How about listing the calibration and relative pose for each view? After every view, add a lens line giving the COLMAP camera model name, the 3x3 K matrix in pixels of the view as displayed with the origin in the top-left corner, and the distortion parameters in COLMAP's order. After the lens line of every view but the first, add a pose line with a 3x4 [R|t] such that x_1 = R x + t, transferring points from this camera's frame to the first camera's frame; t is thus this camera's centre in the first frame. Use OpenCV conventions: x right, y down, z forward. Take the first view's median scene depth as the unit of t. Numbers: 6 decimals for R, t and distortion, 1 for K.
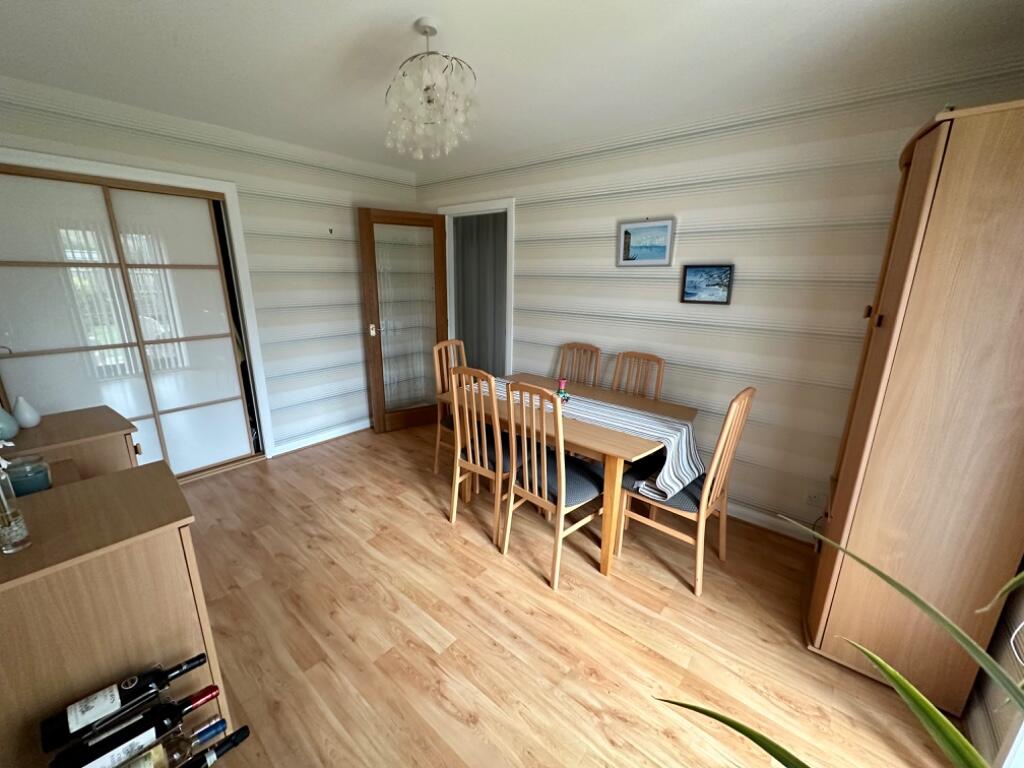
lens RADIAL K [[406.1, 0, 510.8], [0, 406.1, 382.6], [0, 0, 1]] dist [-0.002455, 0.000381]
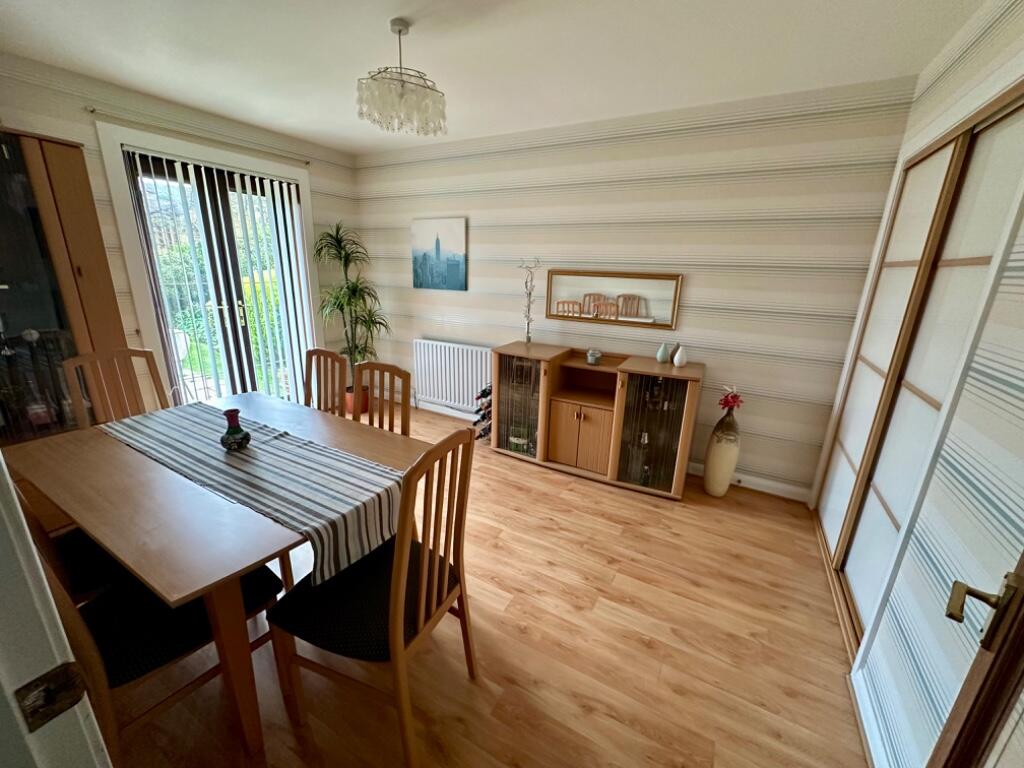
lens RADIAL K [[406.1, 0, 510.8], [0, 406.1, 382.6], [0, 0, 1]] dist [-0.002455, 0.000381]
pose [[-0.981931, 0.012619, -0.188816, -0.161655], [-0.086853, 0.856425, 0.508914, -0.358977], [0.168128, 0.516118, -0.839854, 1.398483]]
